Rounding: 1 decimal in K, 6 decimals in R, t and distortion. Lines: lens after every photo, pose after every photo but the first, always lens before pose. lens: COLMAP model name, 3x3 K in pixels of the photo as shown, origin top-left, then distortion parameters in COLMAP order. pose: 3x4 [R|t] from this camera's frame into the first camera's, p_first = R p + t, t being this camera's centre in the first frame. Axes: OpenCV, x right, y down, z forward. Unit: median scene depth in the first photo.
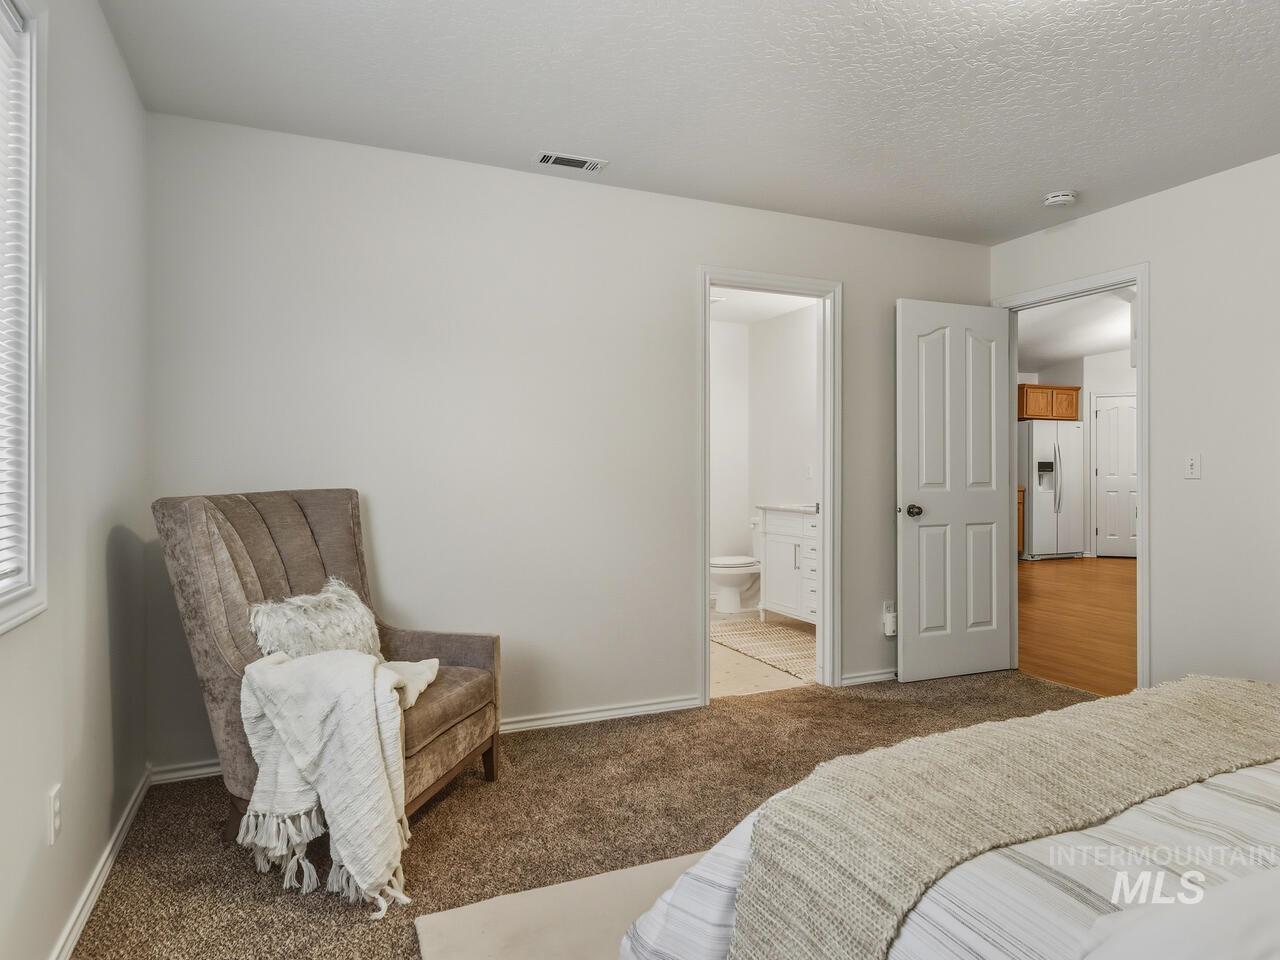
lens RADIAL K [[795.2, 0, 648.0], [0, 795.2, 471.7], [0, 0, 1]] dist [0.000028, 0.000662]
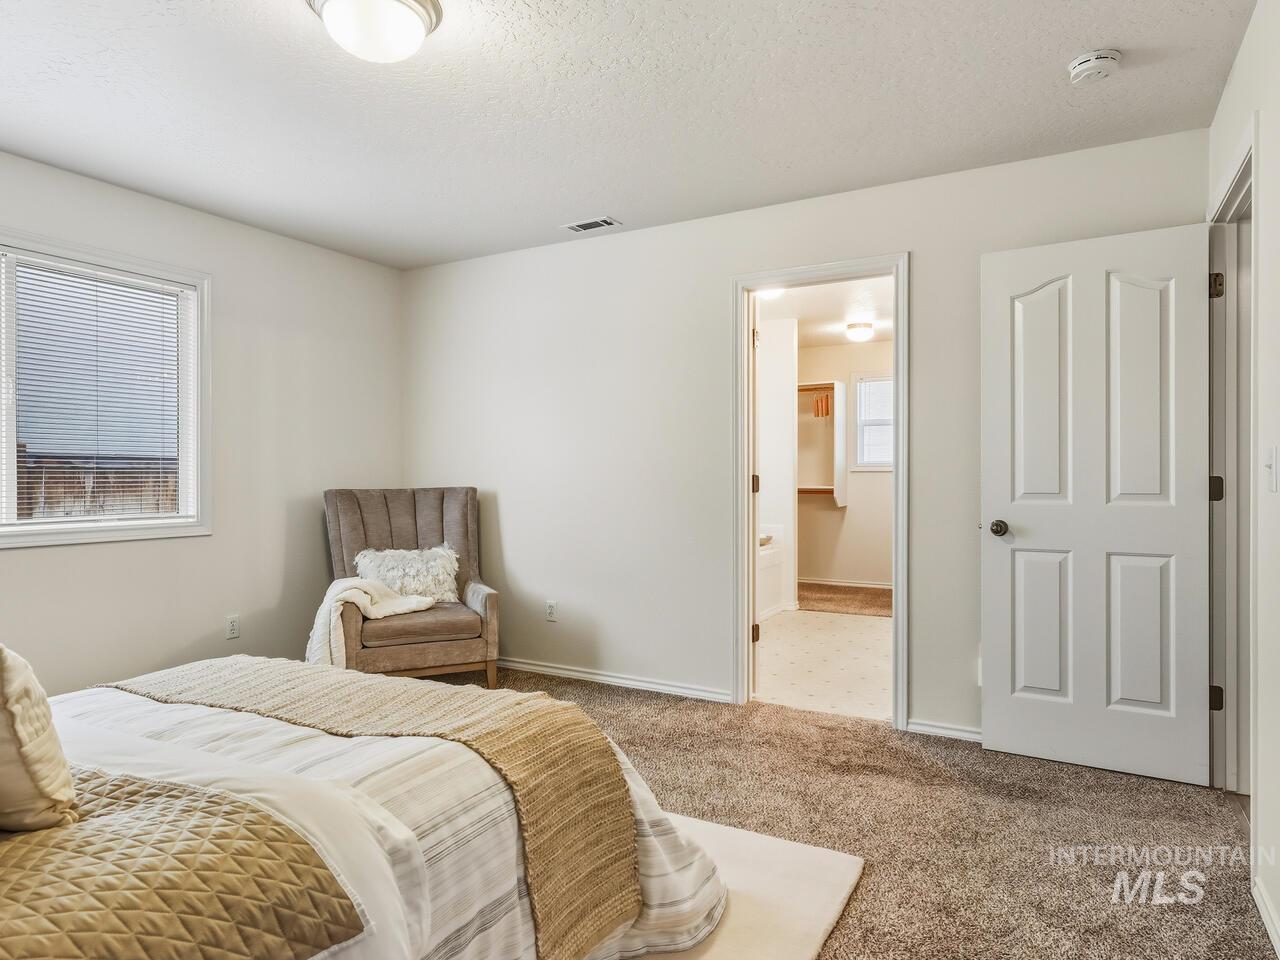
lens RADIAL K [[760.3, 0, 640.0], [0, 760.3, 480.0], [0, 0, 1]] dist [0.002773, 0.000686]
pose [[0.593361, 0.007029, -0.804906, 0.734520], [0.000585, 0.999958, 0.009164, -0.004440], [0.804936, -0.005908, 0.593332, 0.295347]]
